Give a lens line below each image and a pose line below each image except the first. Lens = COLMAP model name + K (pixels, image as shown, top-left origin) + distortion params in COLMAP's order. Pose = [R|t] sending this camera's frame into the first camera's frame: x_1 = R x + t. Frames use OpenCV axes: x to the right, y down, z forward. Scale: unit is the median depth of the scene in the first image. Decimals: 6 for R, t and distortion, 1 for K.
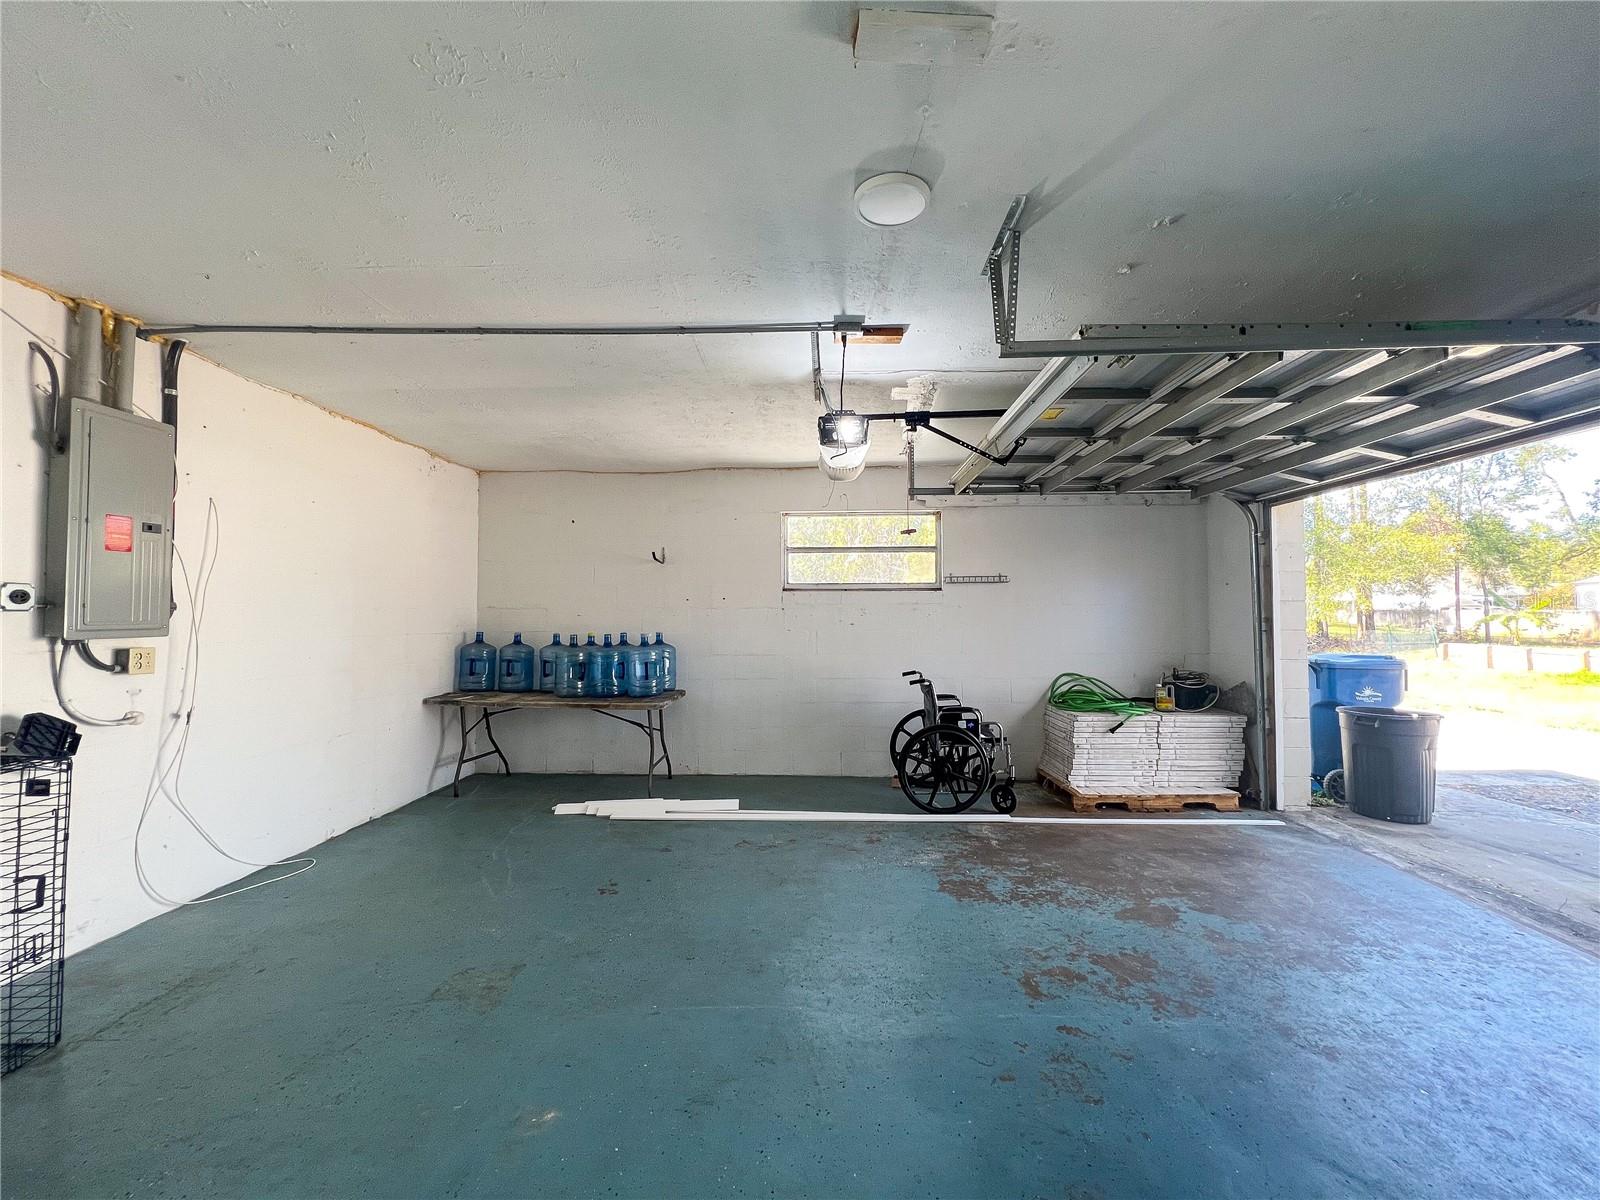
lens RADIAL K [[641.7, 0, 801.6], [0, 641.7, 595.2], [0, 0, 1]] dist [-0.001633, -0.000089]
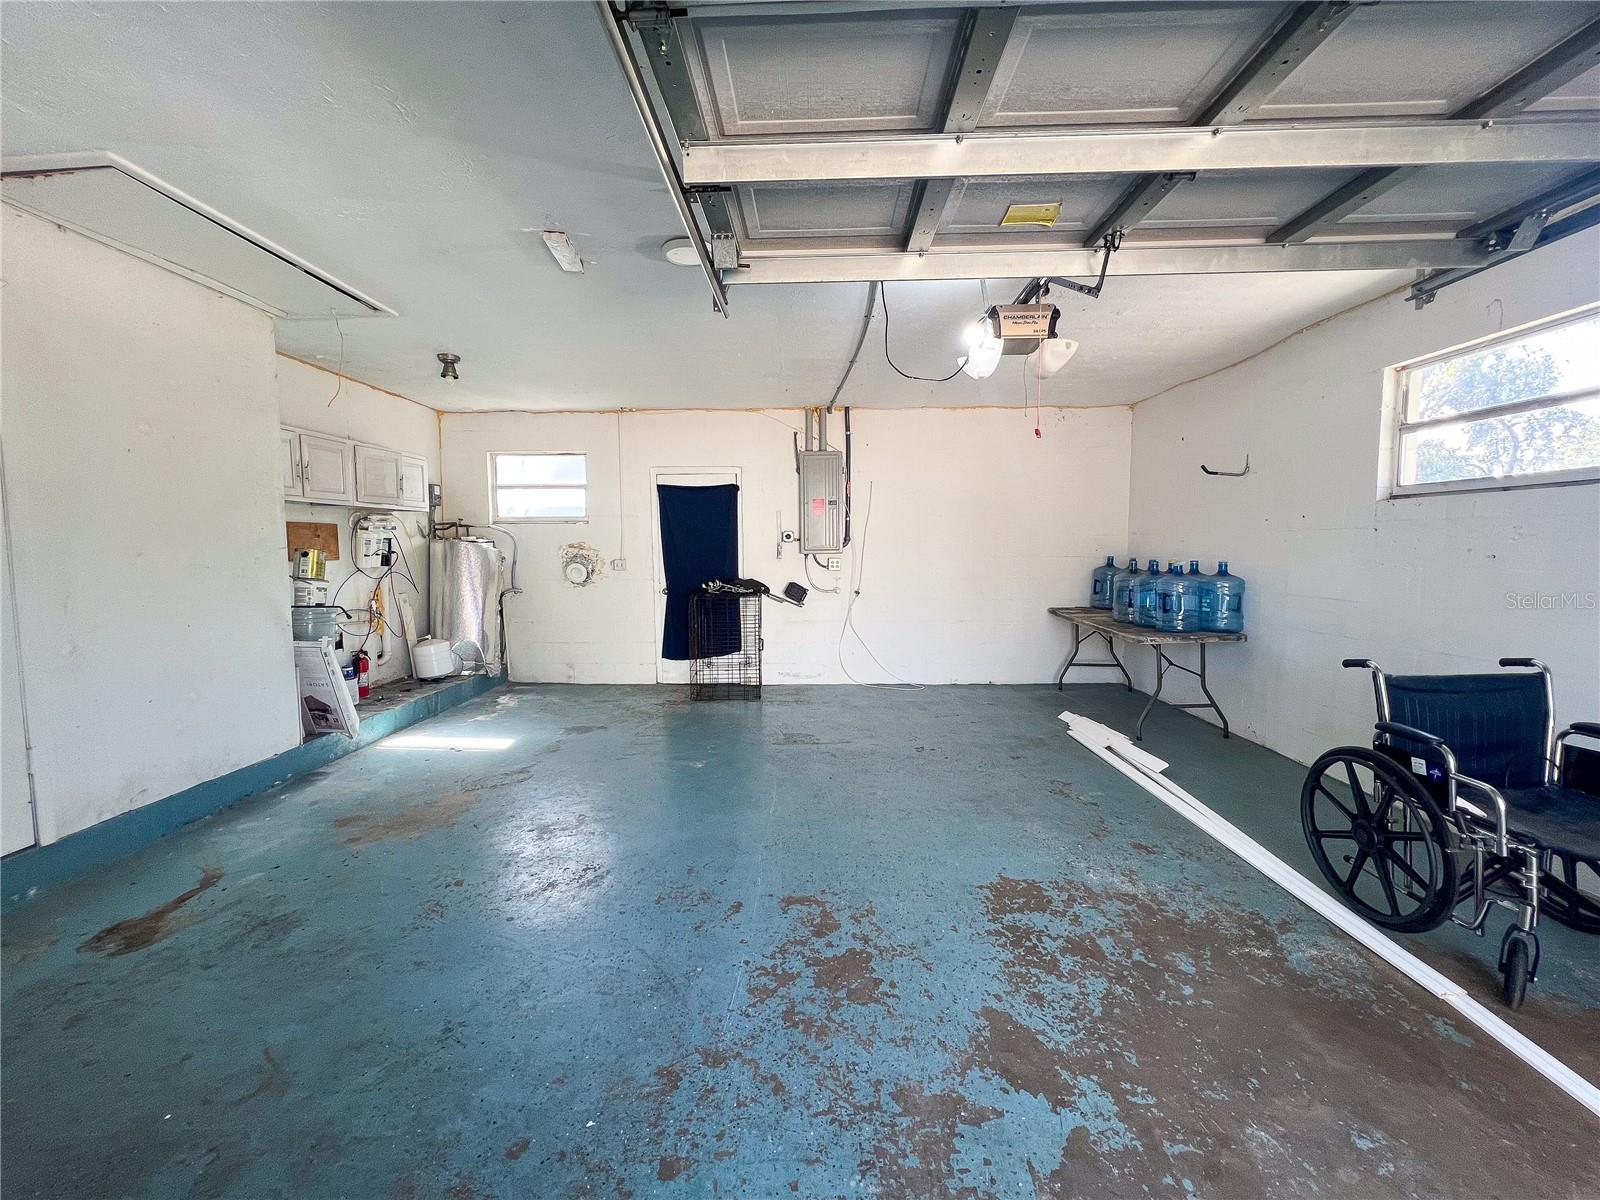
lens RADIAL K [[647.6, 0, 796.8], [0, 647.6, 599.0], [0, 0, 1]] dist [0.000344, 0.000438]
pose [[0.002700, 0.084911, -0.996385, 0.942769], [0.039472, 0.995603, 0.084952, 0.021791], [0.999217, -0.039558, -0.000664, 0.698665]]
